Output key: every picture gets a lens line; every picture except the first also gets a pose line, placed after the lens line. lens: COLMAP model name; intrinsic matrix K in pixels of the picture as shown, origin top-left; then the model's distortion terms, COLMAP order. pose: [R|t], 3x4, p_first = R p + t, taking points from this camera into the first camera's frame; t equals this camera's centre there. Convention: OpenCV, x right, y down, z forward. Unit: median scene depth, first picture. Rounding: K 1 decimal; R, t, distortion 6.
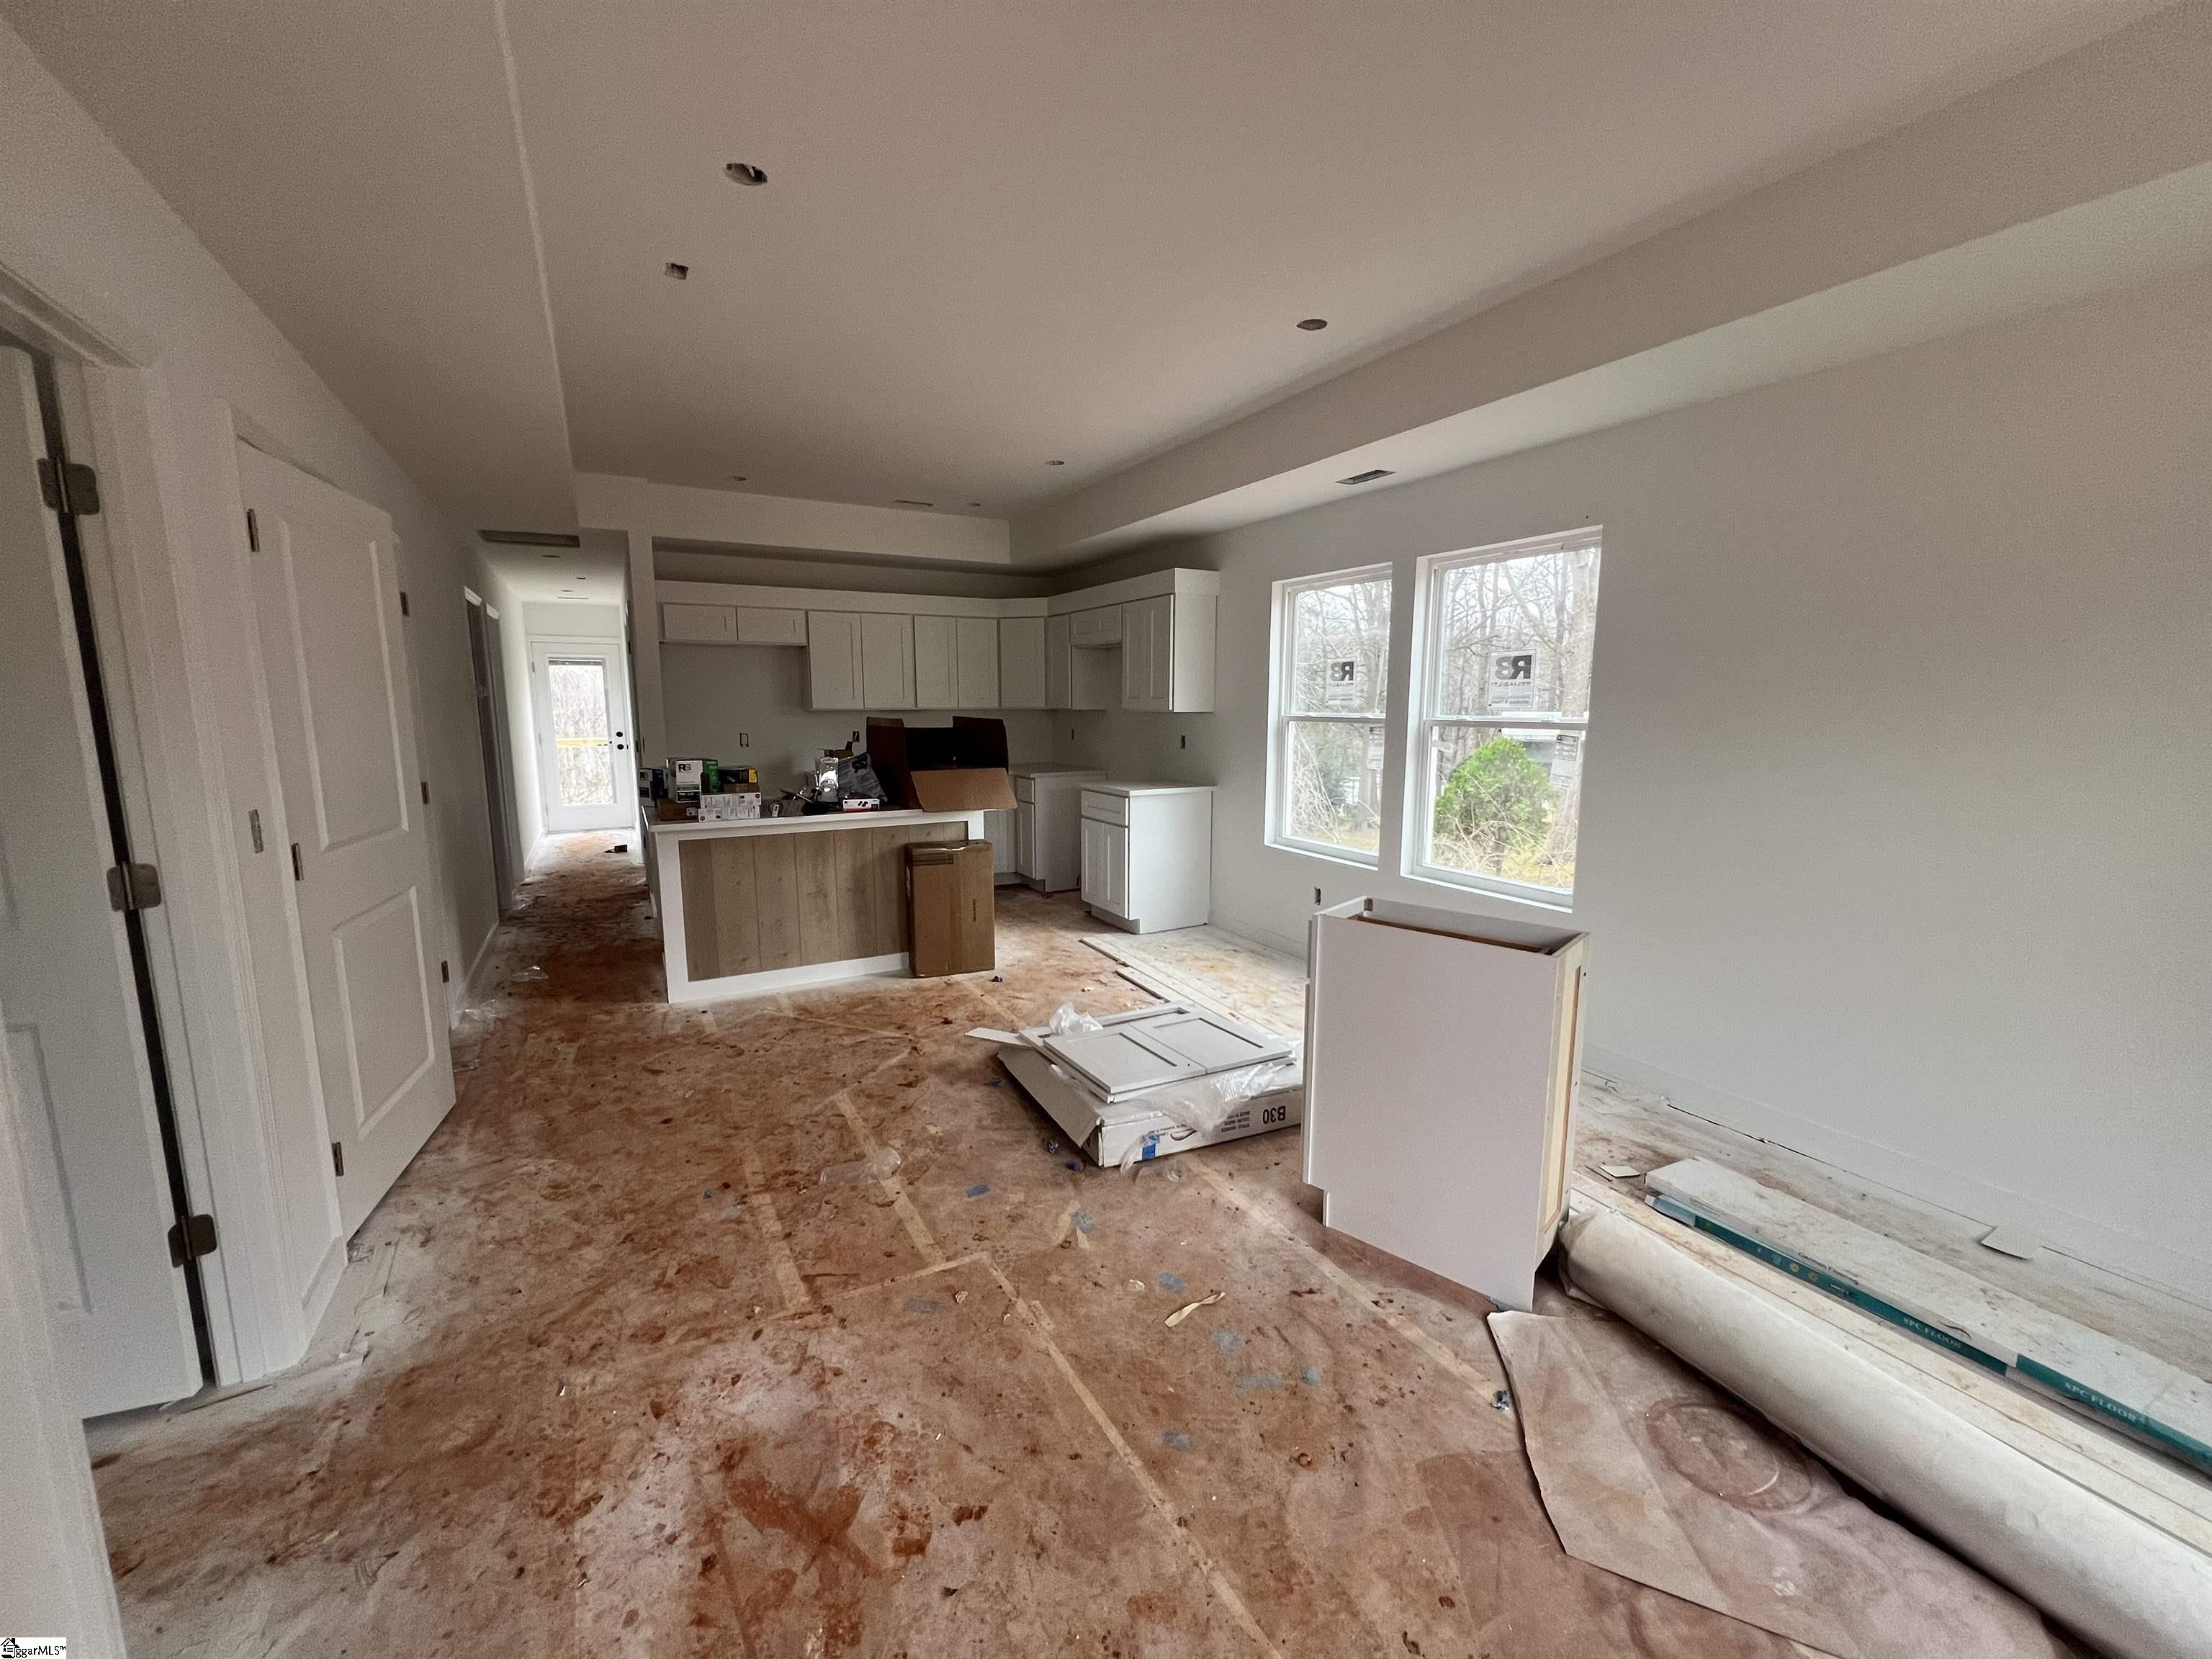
lens RADIAL K [[884.0, 0, 1103.8], [0, 884.0, 825.4], [0, 0, 1]] dist [-0.000672, 0.000046]
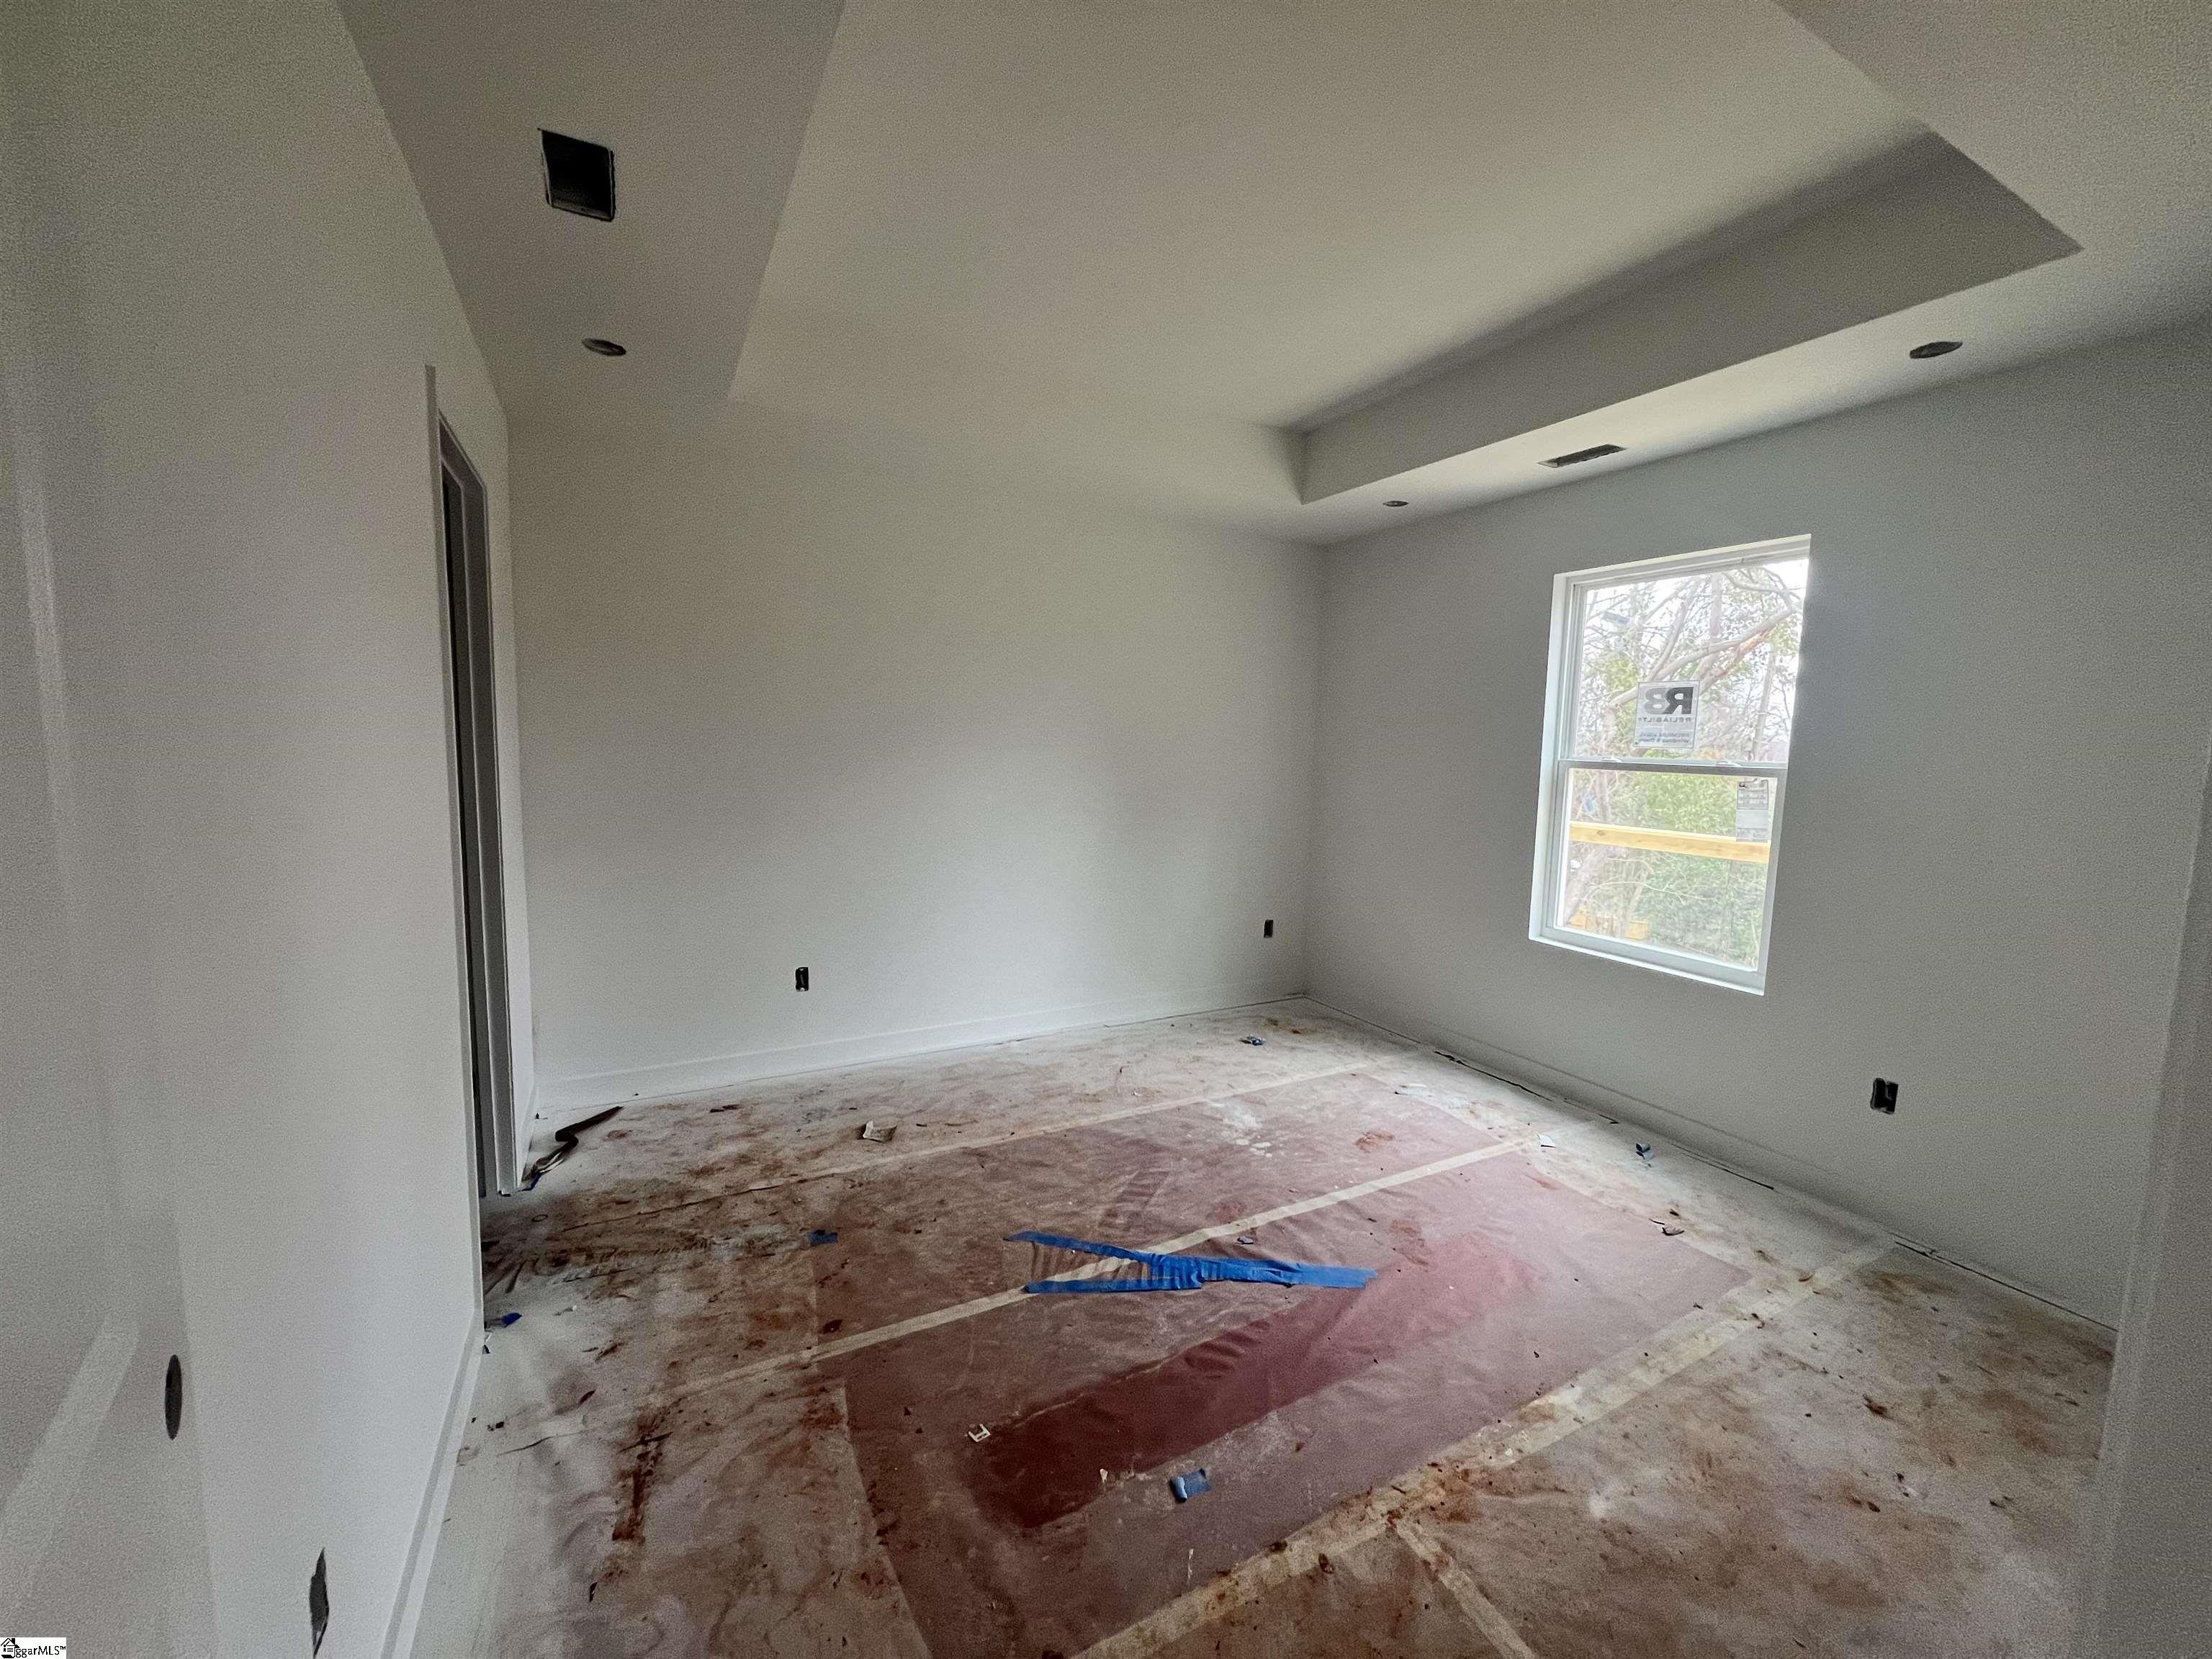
lens RADIAL K [[884.0, 0, 1107.0], [0, 884.0, 837.6], [0, 0, 1]] dist [-0.000672, 0.000046]
pose [[0.999821, 0.018386, -0.004461, -0.088607], [-0.018457, 0.999696, -0.016361, -0.024529], [0.004158, 0.016440, 0.999856, 0.160007]]
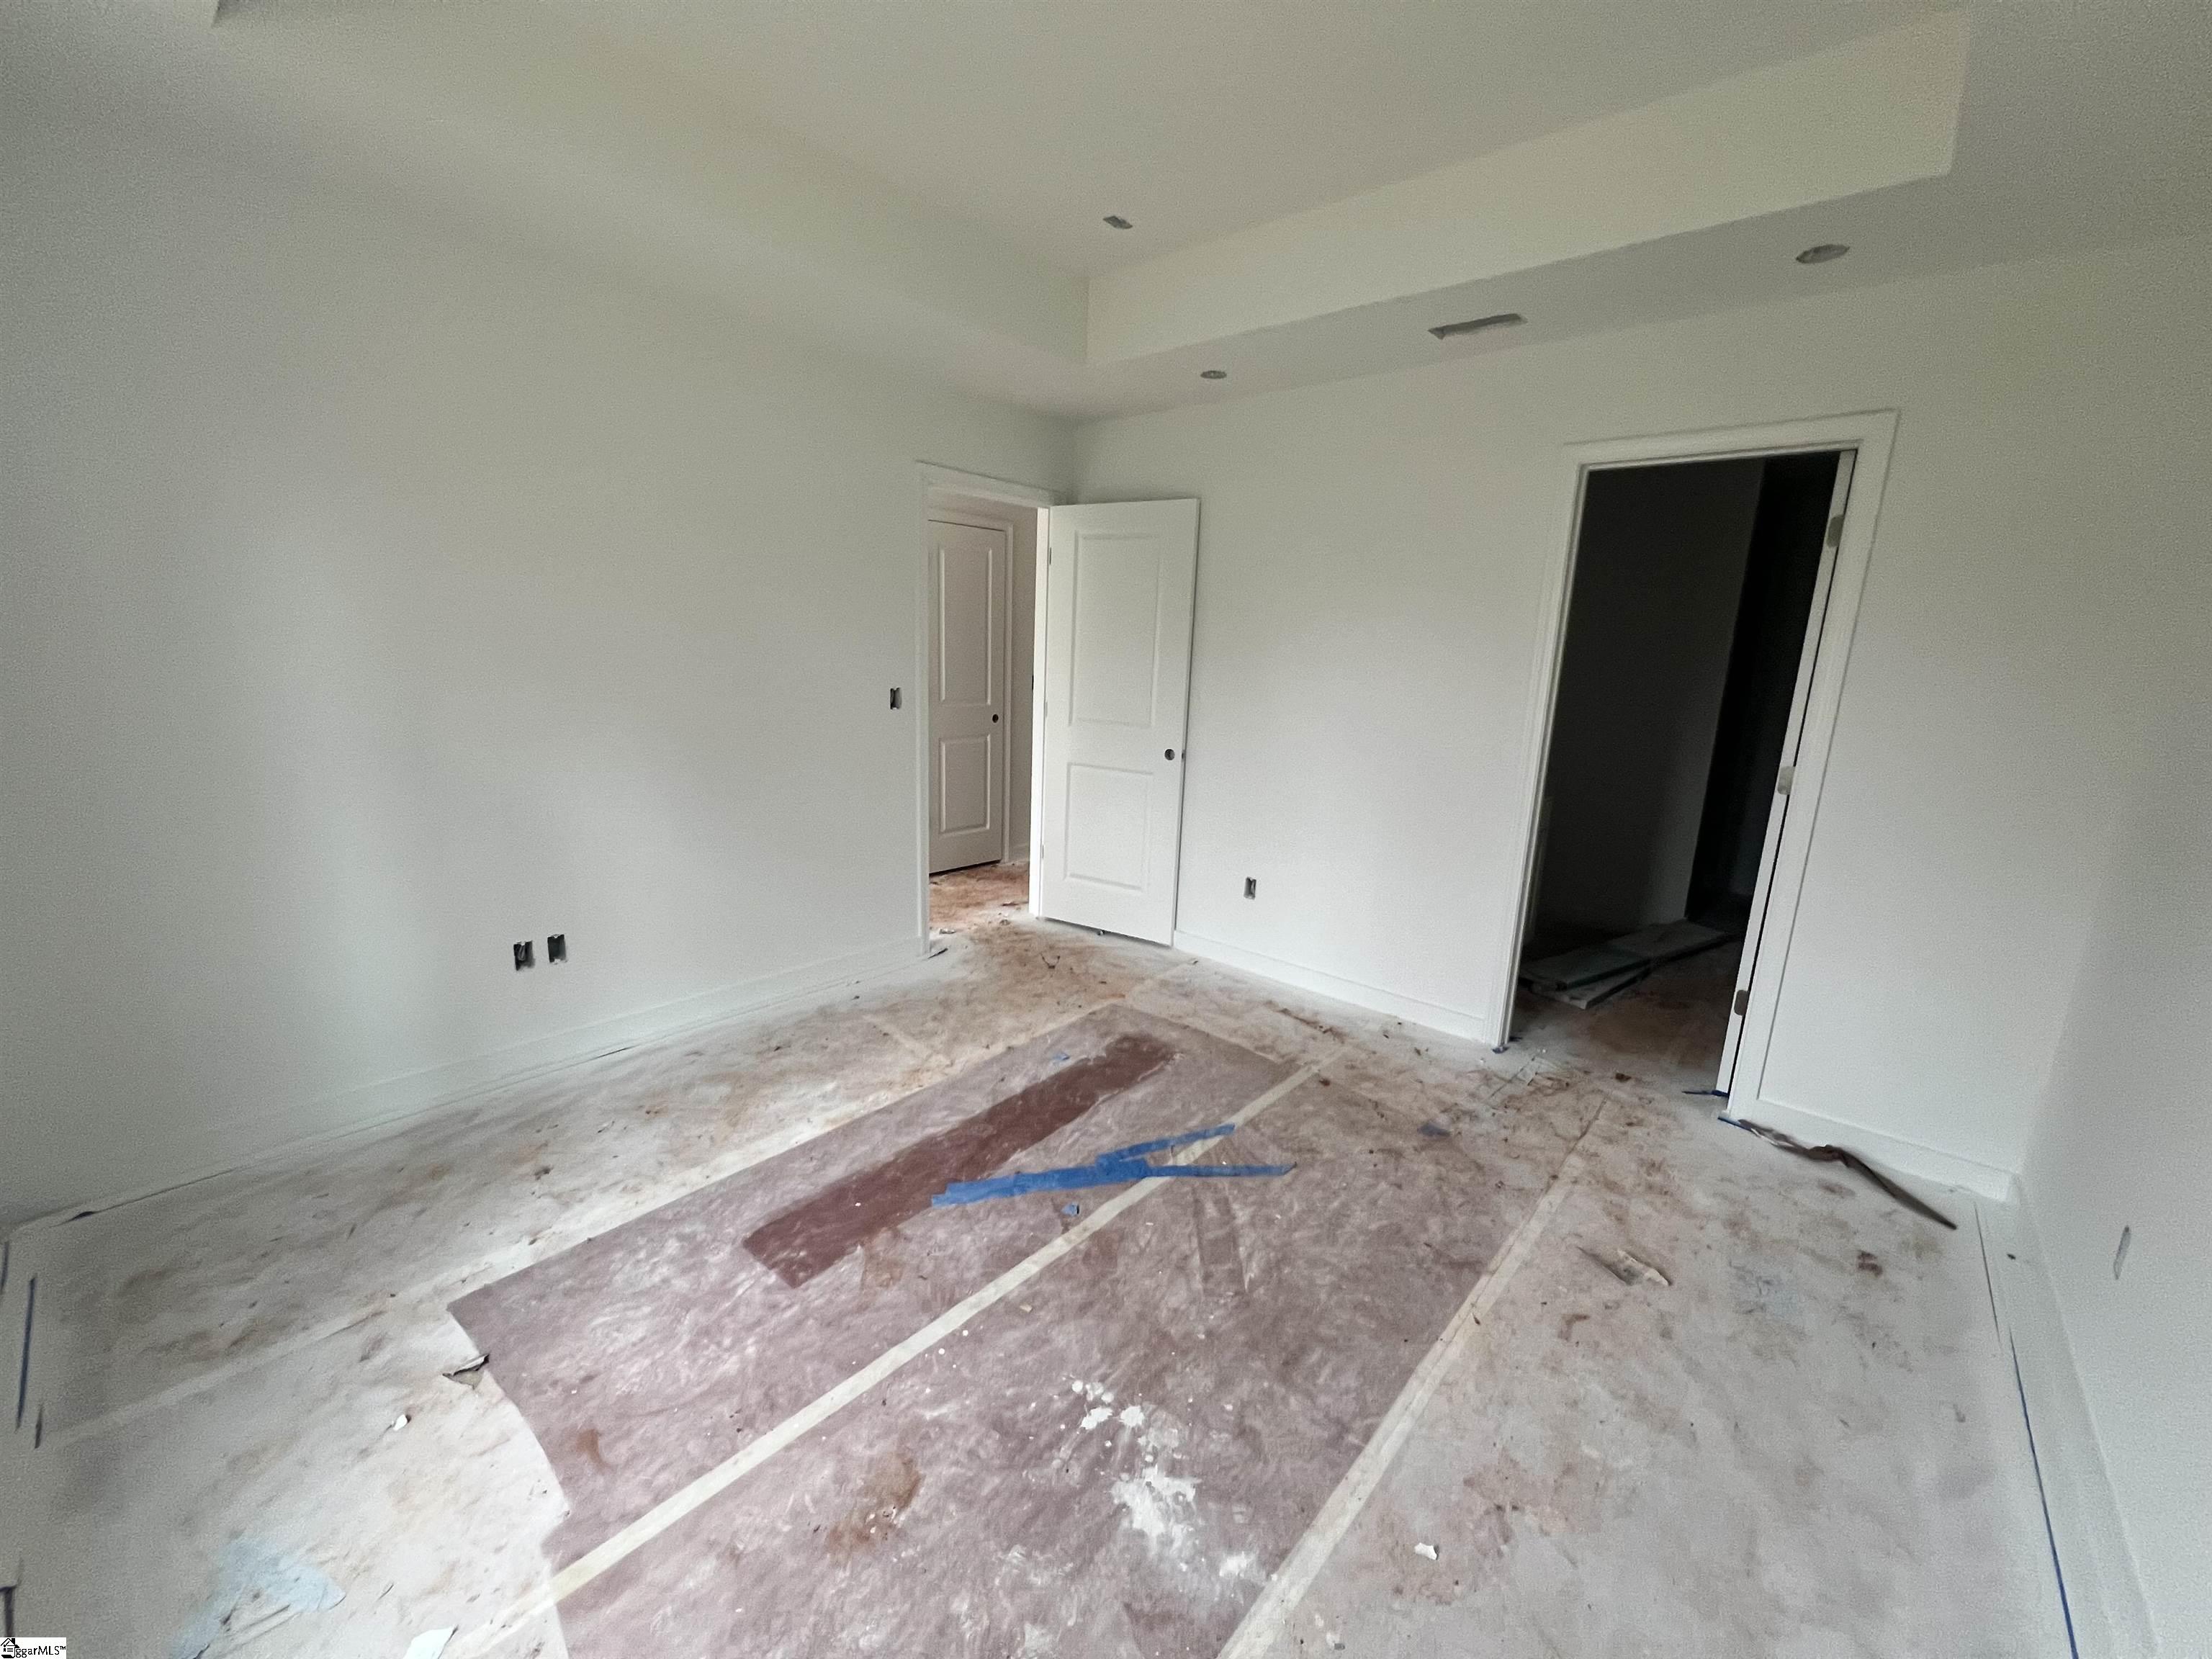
lens RADIAL K [[884.0, 0, 1102.7], [0, 884.0, 832.5], [0, 0, 1]] dist [-0.000672, 0.000046]
pose [[-0.937064, 0.031610, -0.347724, 2.136189], [-0.087589, 0.942767, 0.321742, -1.169447], [0.337993, 0.331950, -0.880665, 8.852386]]
